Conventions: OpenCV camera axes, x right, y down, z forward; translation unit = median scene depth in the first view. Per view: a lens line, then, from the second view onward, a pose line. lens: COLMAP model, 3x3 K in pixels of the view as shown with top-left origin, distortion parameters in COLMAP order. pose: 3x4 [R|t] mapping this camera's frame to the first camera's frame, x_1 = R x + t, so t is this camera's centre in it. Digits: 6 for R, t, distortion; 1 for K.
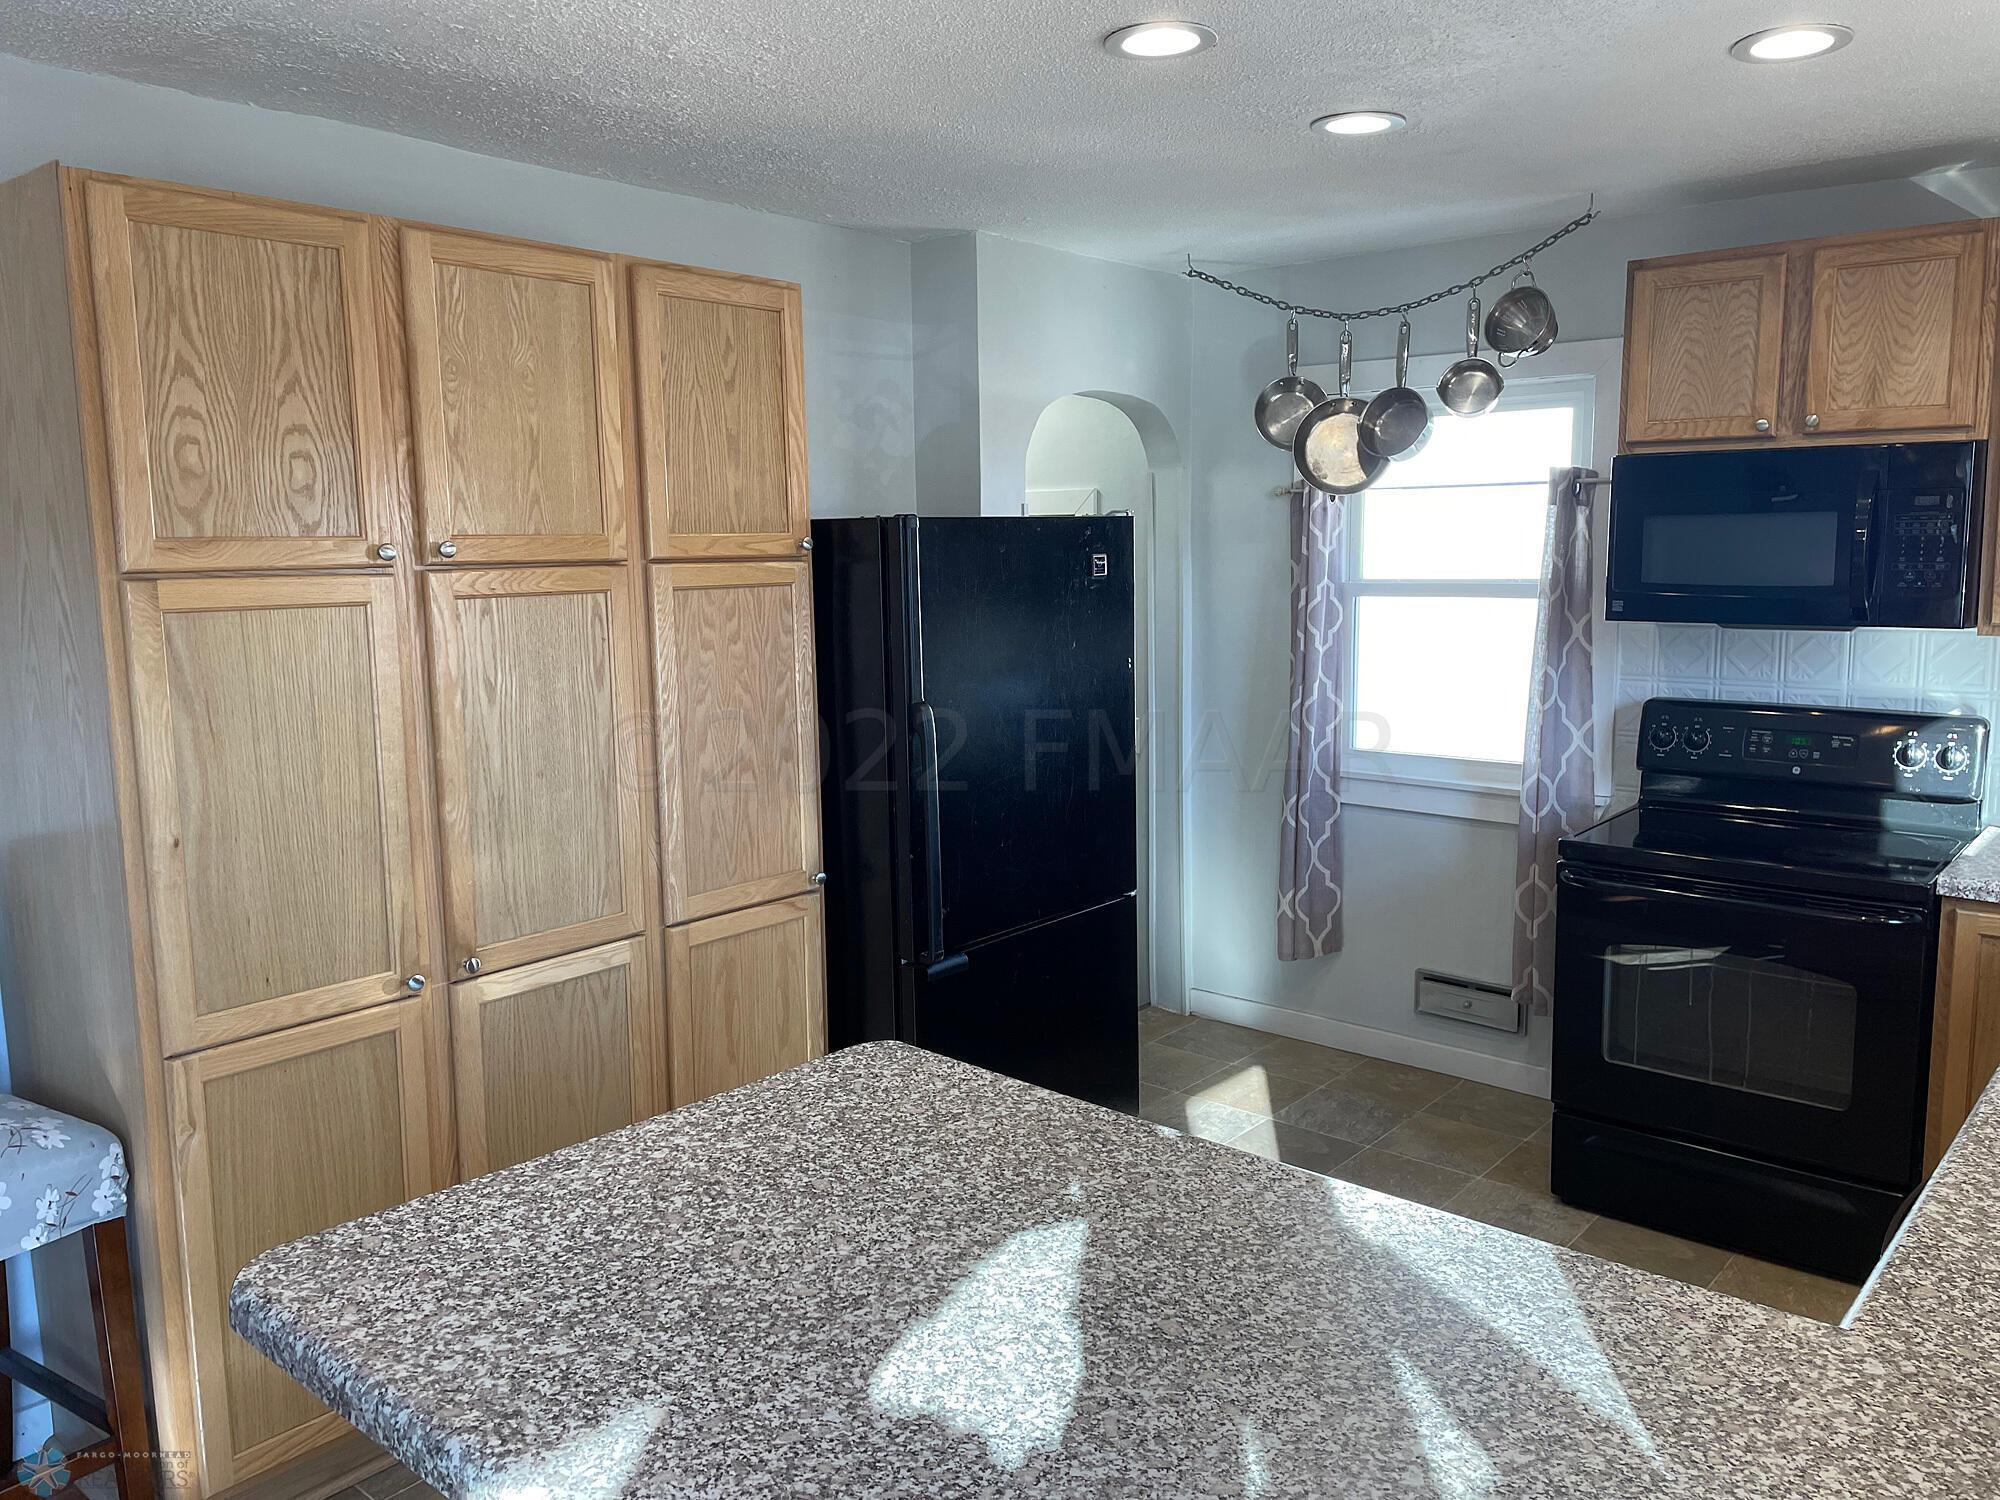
lens RADIAL K [[1506.2, 0, 1005.3], [0, 1506.2, 730.6], [0, 0, 1]] dist [0.090091, -0.112494]
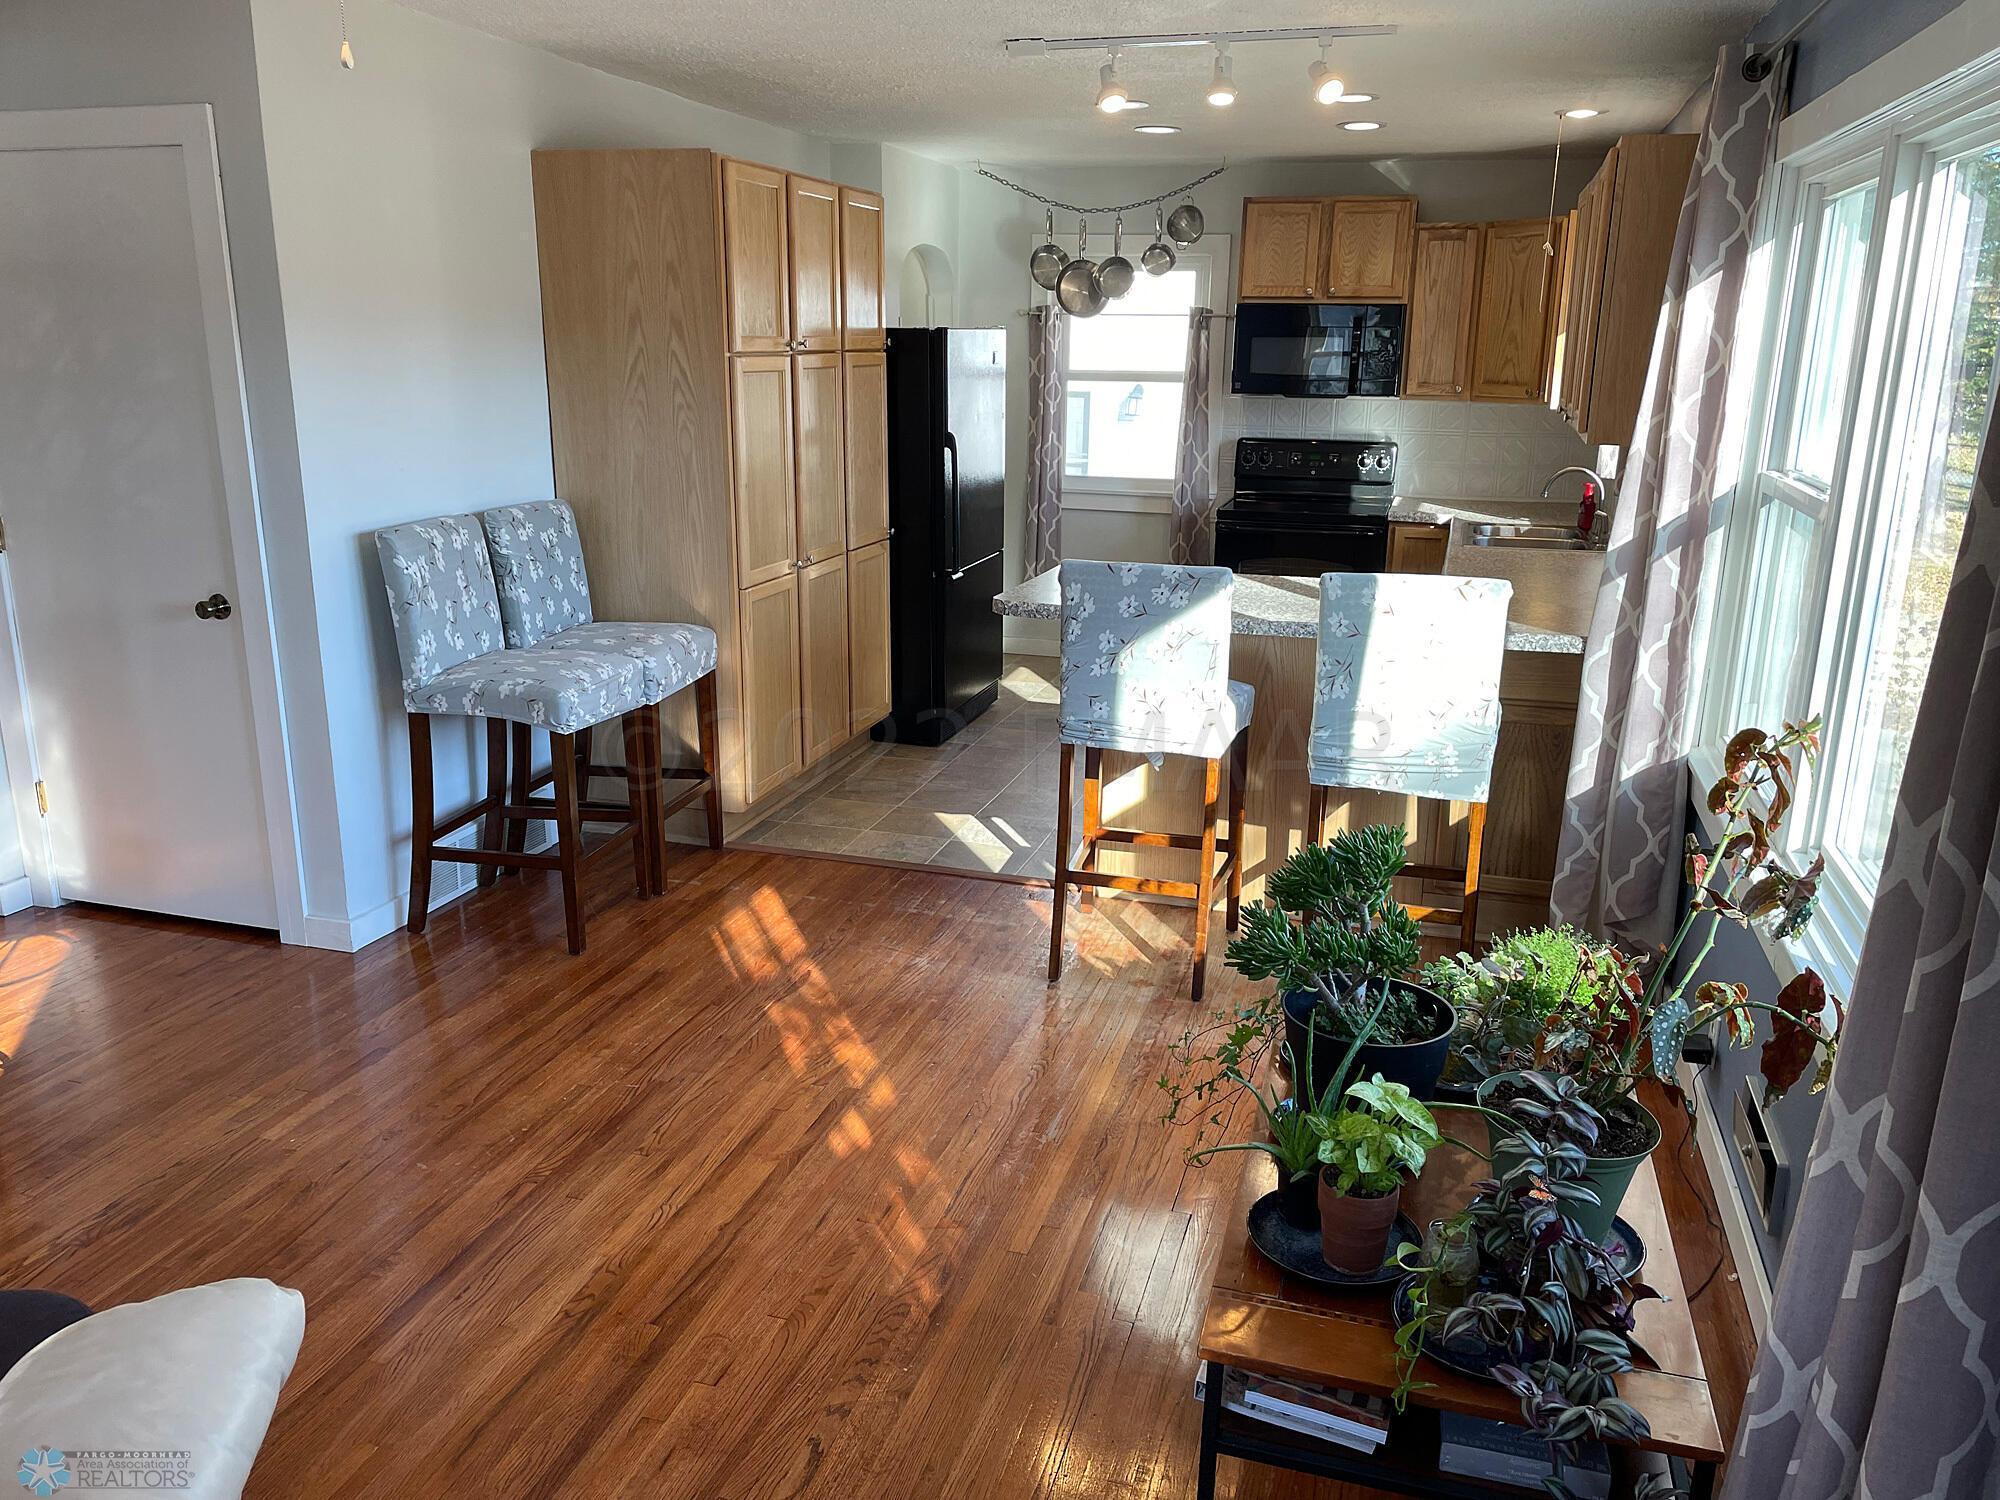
lens RADIAL K [[1506.2, 0, 1008.7], [0, 1506.2, 750.8], [0, 0, 1]] dist [0.090091, -0.112494]
pose [[0.914497, -0.083018, 0.395985, -0.619130], [0.026255, 0.988836, 0.146676, 0.080300], [-0.403741, -0.123738, 0.906467, -0.629522]]
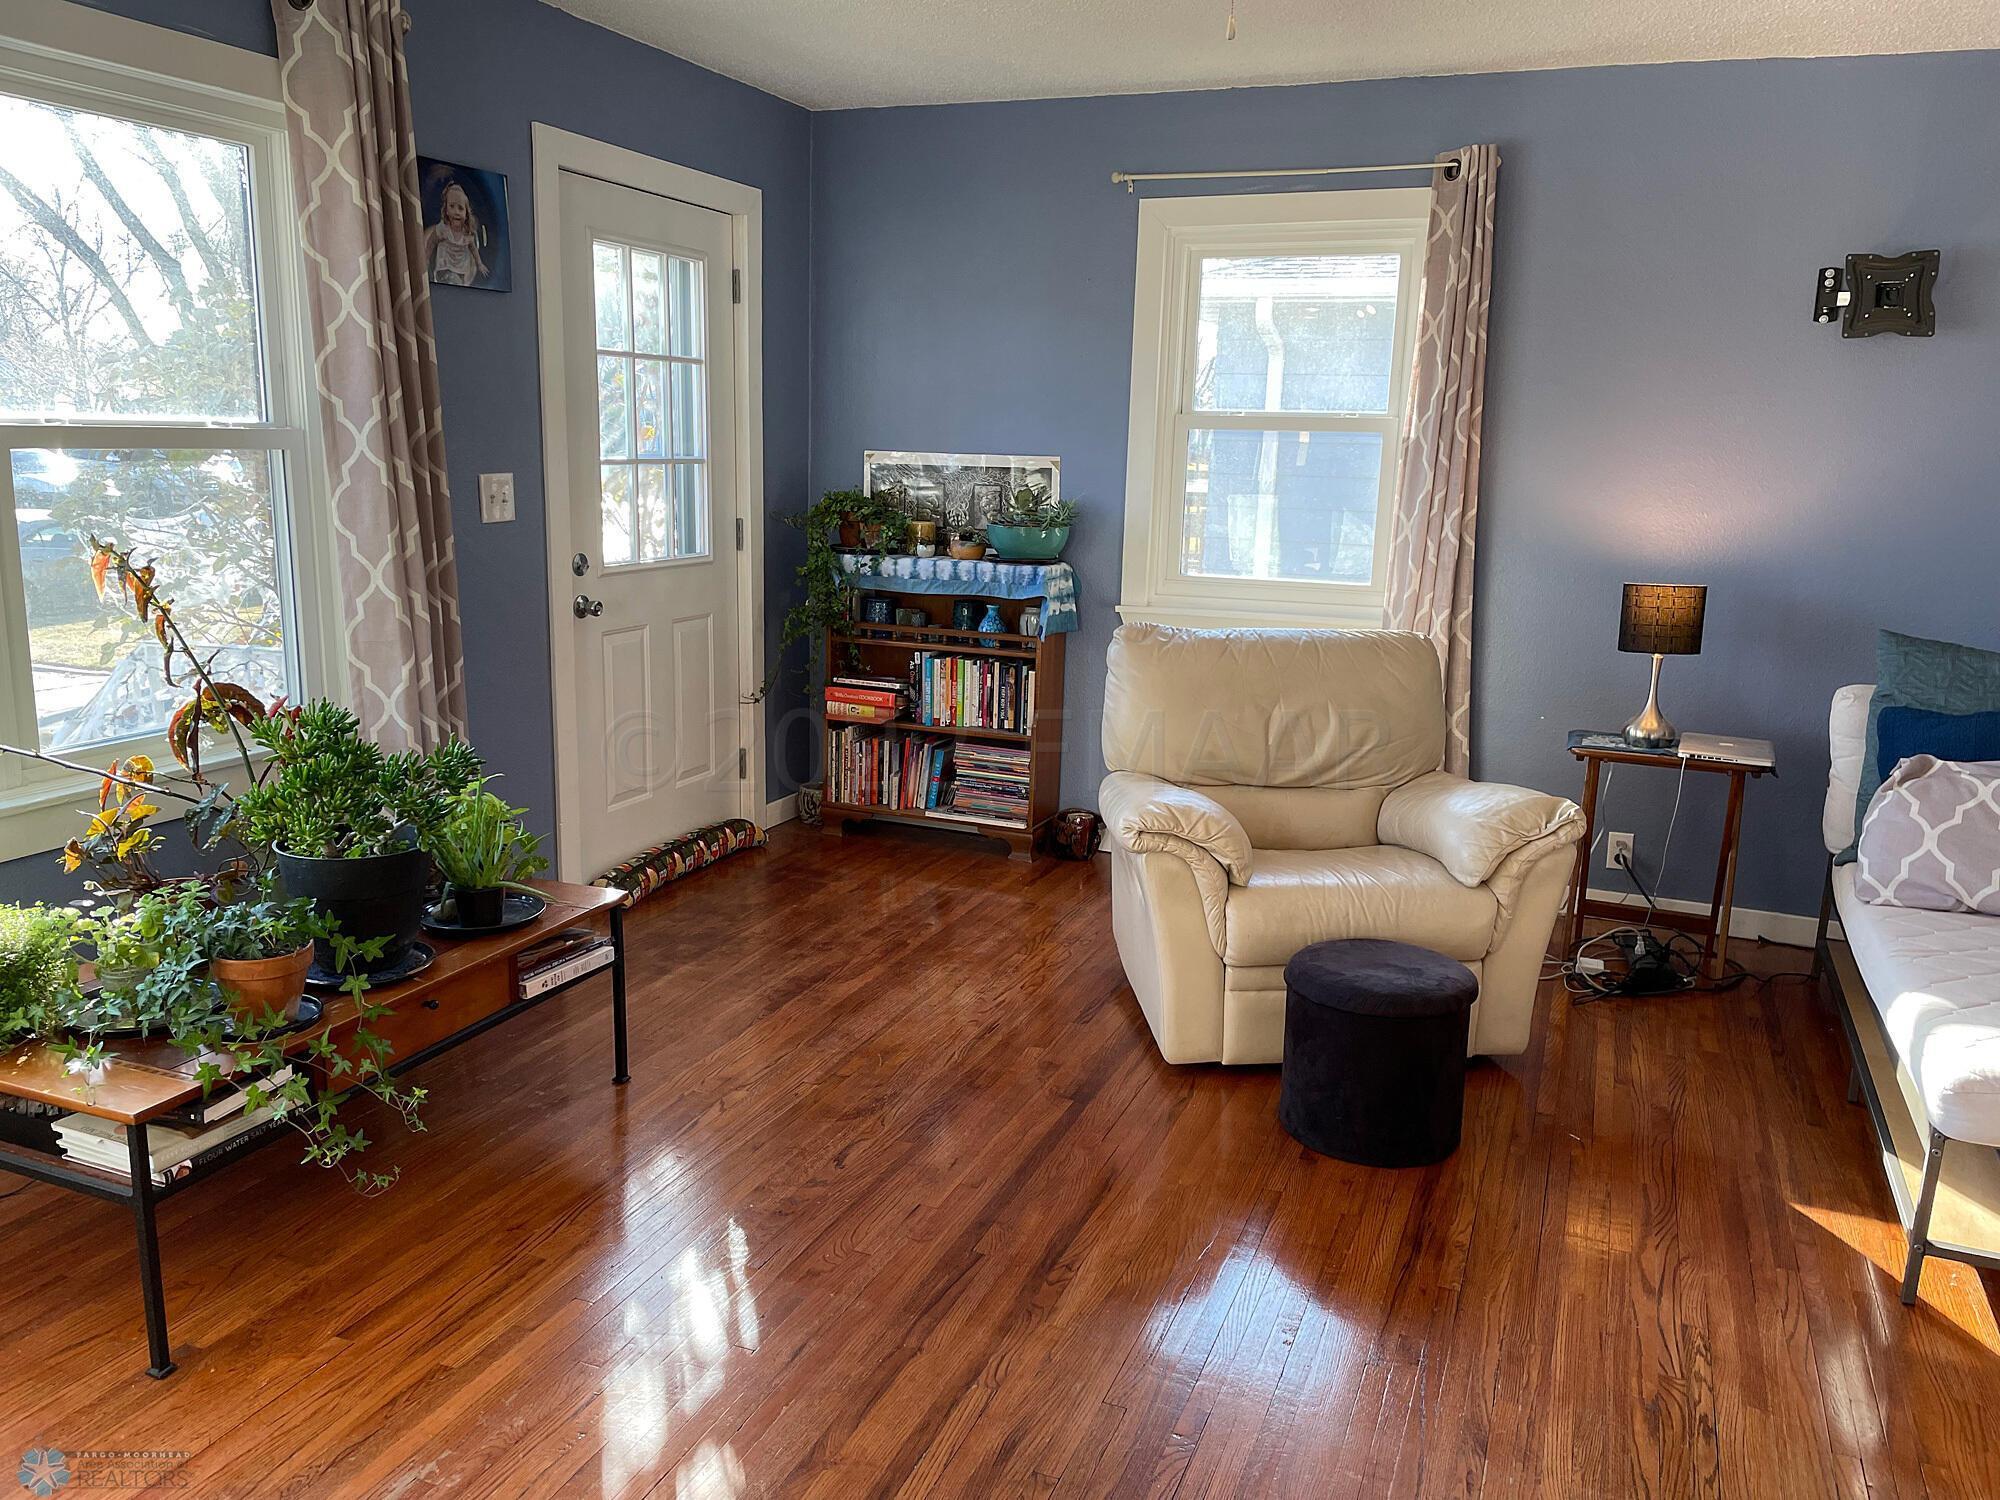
lens RADIAL K [[1506.2, 0, 1015.7], [0, 1506.2, 757.9], [0, 0, 1]] dist [0.090091, -0.112494]
pose [[-0.946394, 0.049380, -0.319218, -0.325861], [-0.060874, 0.943273, 0.326390, -0.008840], [0.317227, 0.328326, -0.889702, 0.548364]]
